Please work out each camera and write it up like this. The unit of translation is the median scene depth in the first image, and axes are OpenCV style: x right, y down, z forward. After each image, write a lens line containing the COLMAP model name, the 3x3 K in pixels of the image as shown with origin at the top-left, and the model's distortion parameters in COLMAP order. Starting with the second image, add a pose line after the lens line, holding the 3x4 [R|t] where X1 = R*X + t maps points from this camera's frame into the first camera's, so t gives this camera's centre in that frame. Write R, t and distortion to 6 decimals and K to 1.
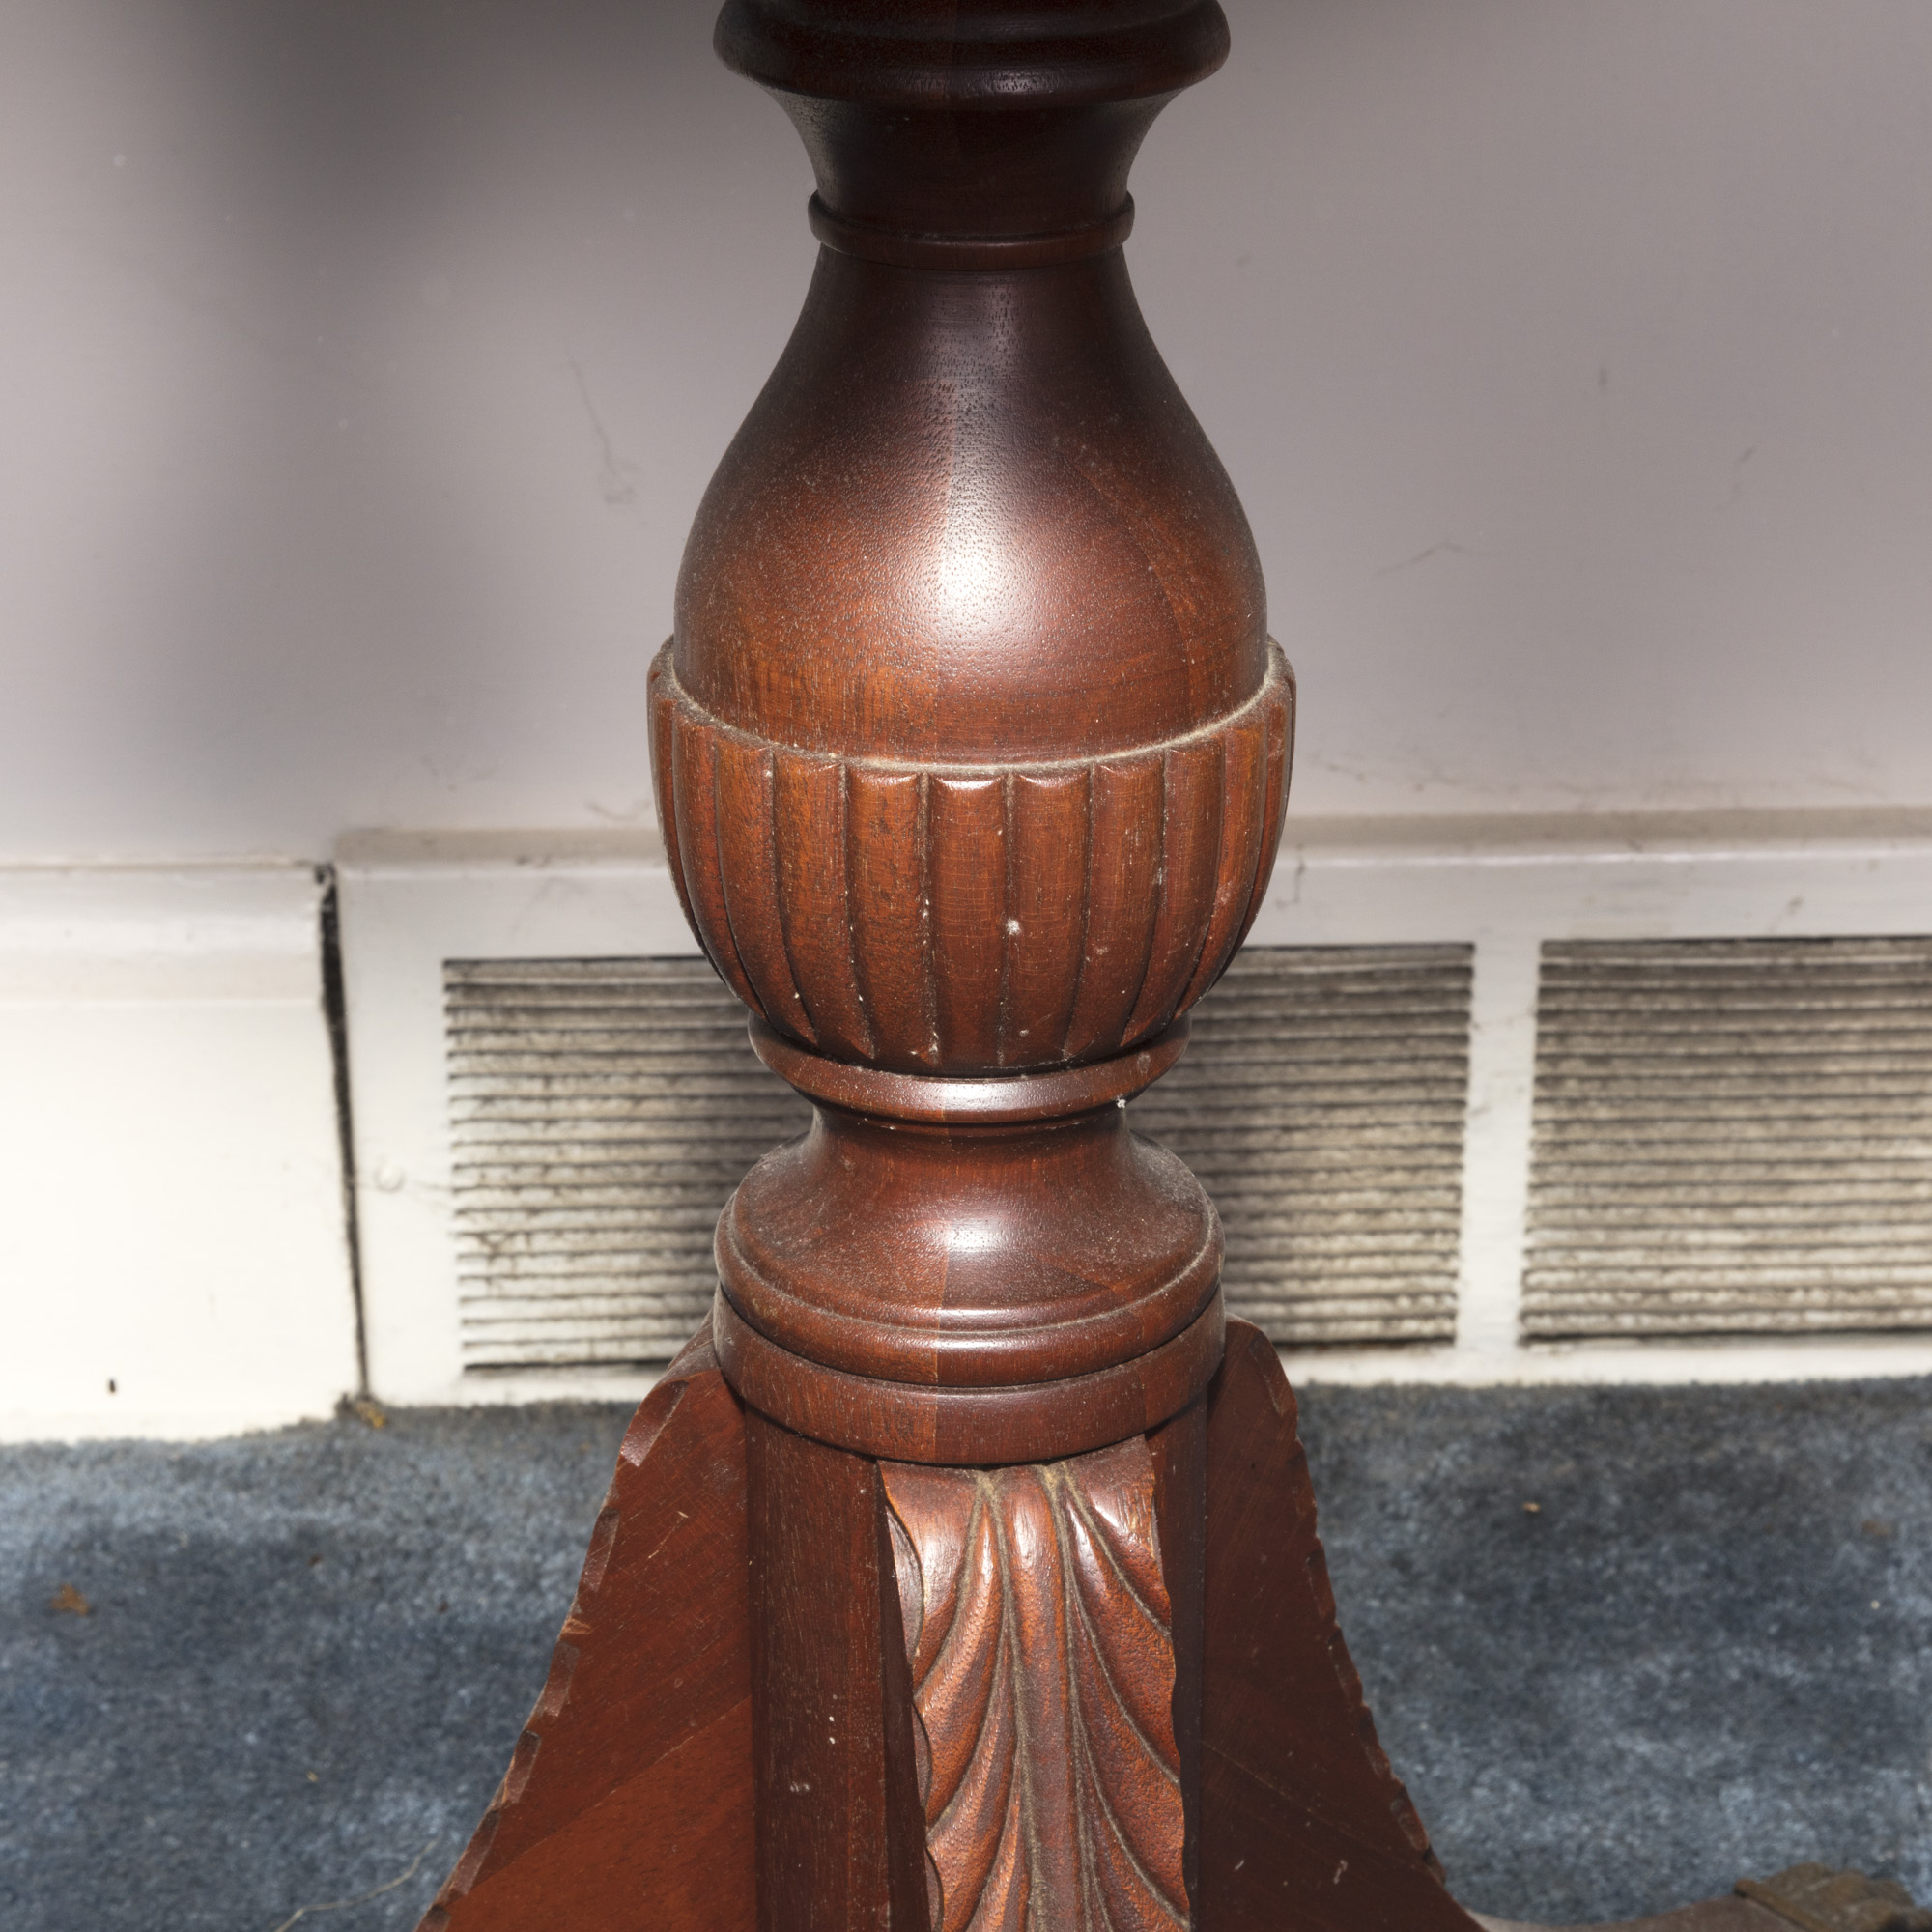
lens RADIAL K [[4609.2, 0, 1035.9], [0, 4609.2, 964.1], [0, 0, 1]] dist [-0.000365, 0.148078]
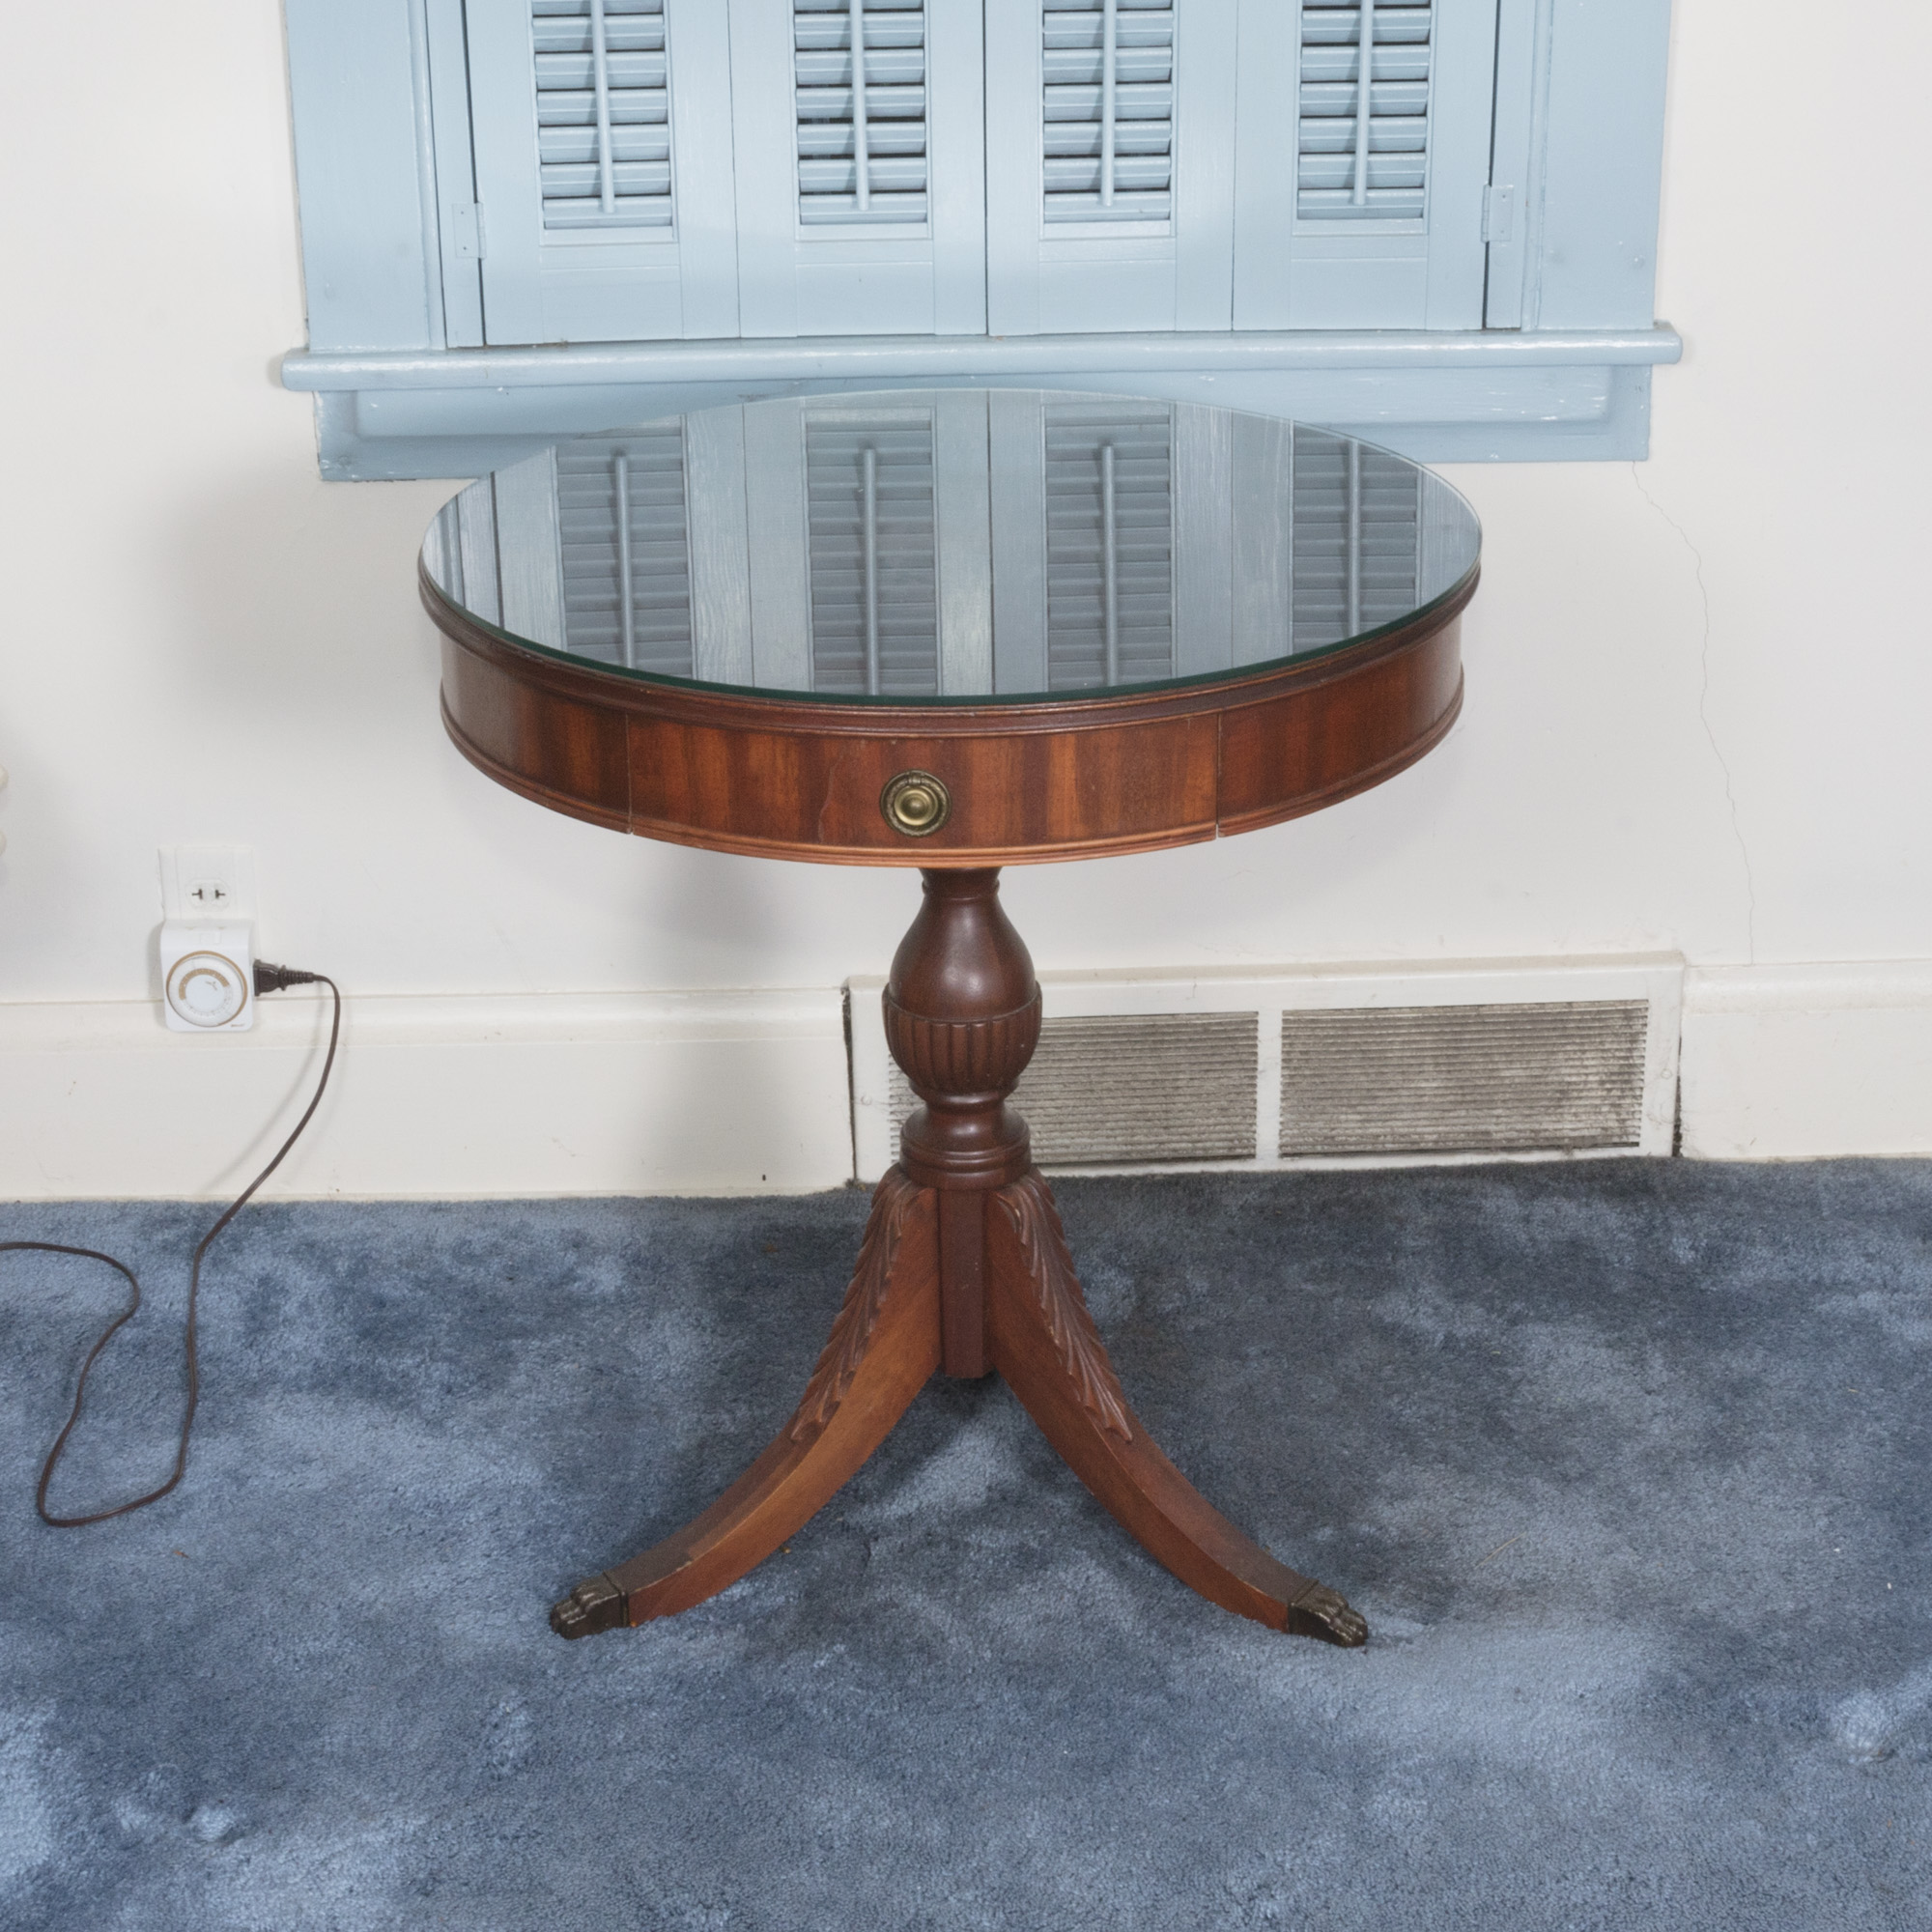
lens RADIAL K [[4118.9, 0, 1047.0], [0, 4118.9, 971.4], [0, 0, 1]] dist [0.013700, -0.192018]
pose [[0.999939, -0.011049, 0.000415, -0.032302], [0.011041, 0.999813, 0.015859, -0.068584], [-0.000590, -0.015853, 0.999874, -1.458653]]
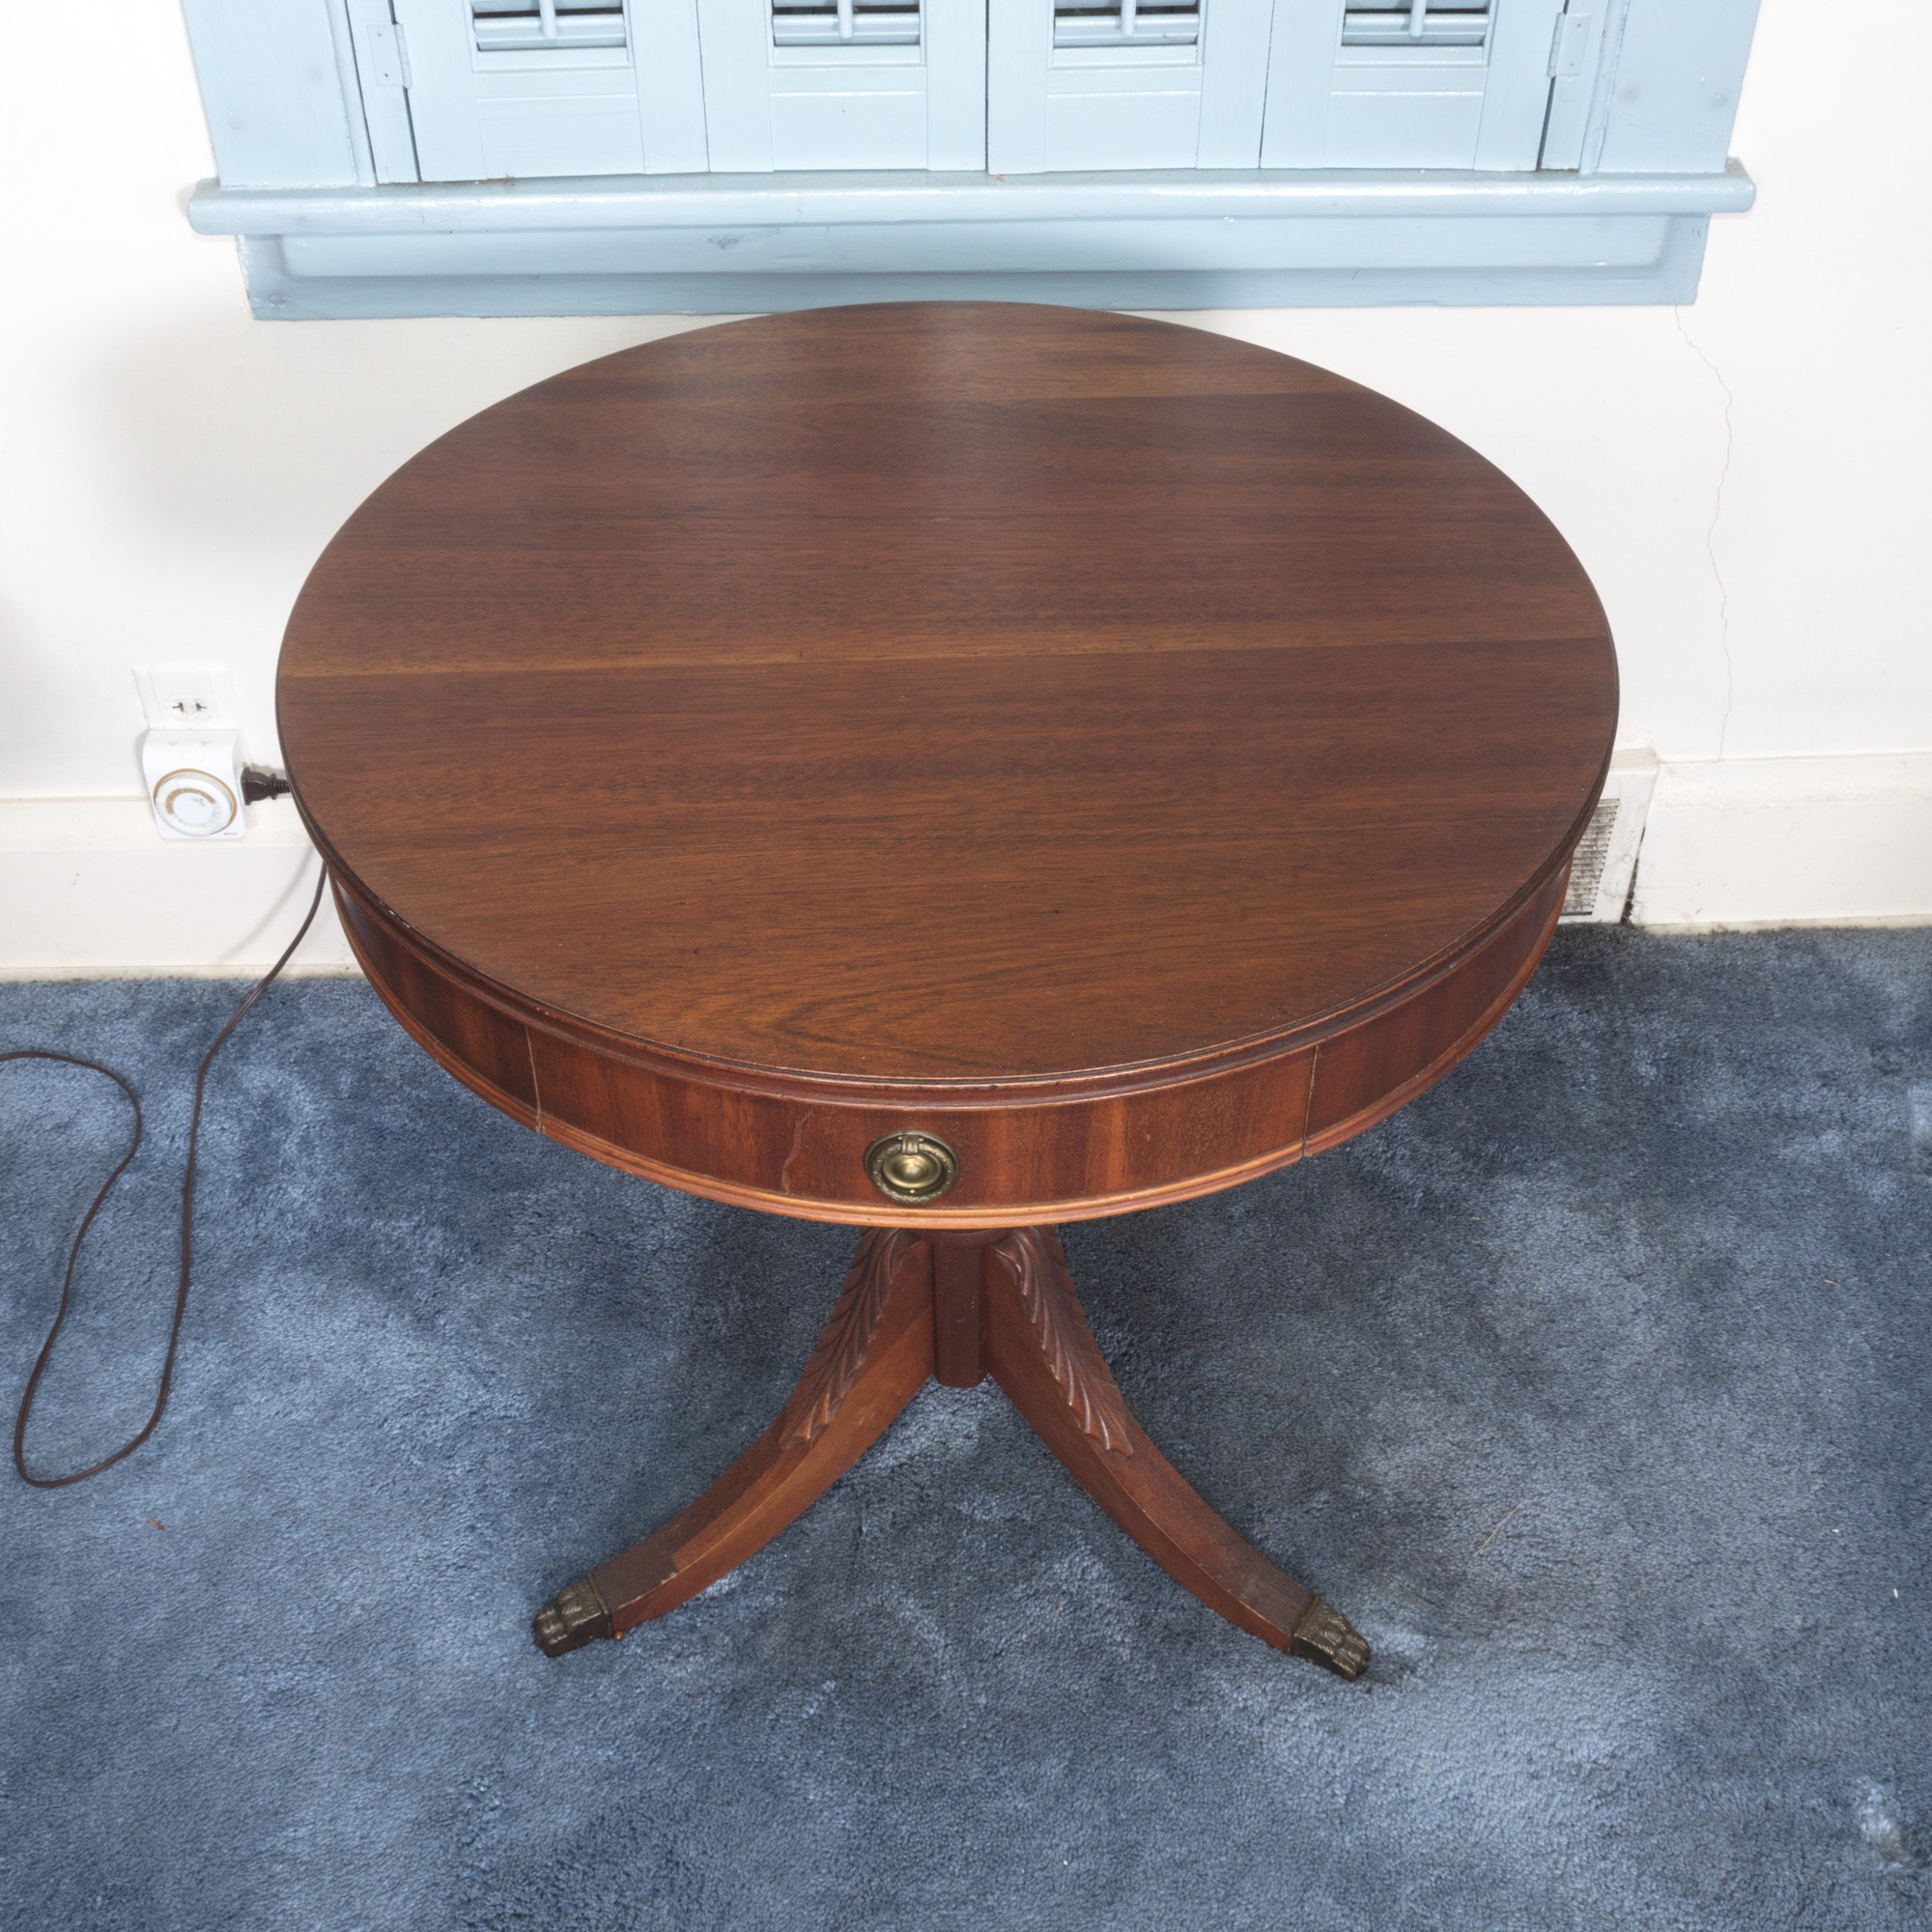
lens RADIAL K [[2452.4, 0, 1031.5], [0, 2452.4, 872.6], [0, 0, 1]] dist [0.000332, 0.006428]
pose [[0.999794, -0.002111, 0.020198, -0.063436], [-0.004419, 0.948145, 0.317808, -0.442110], [-0.019822, -0.317831, 0.947940, -0.434017]]
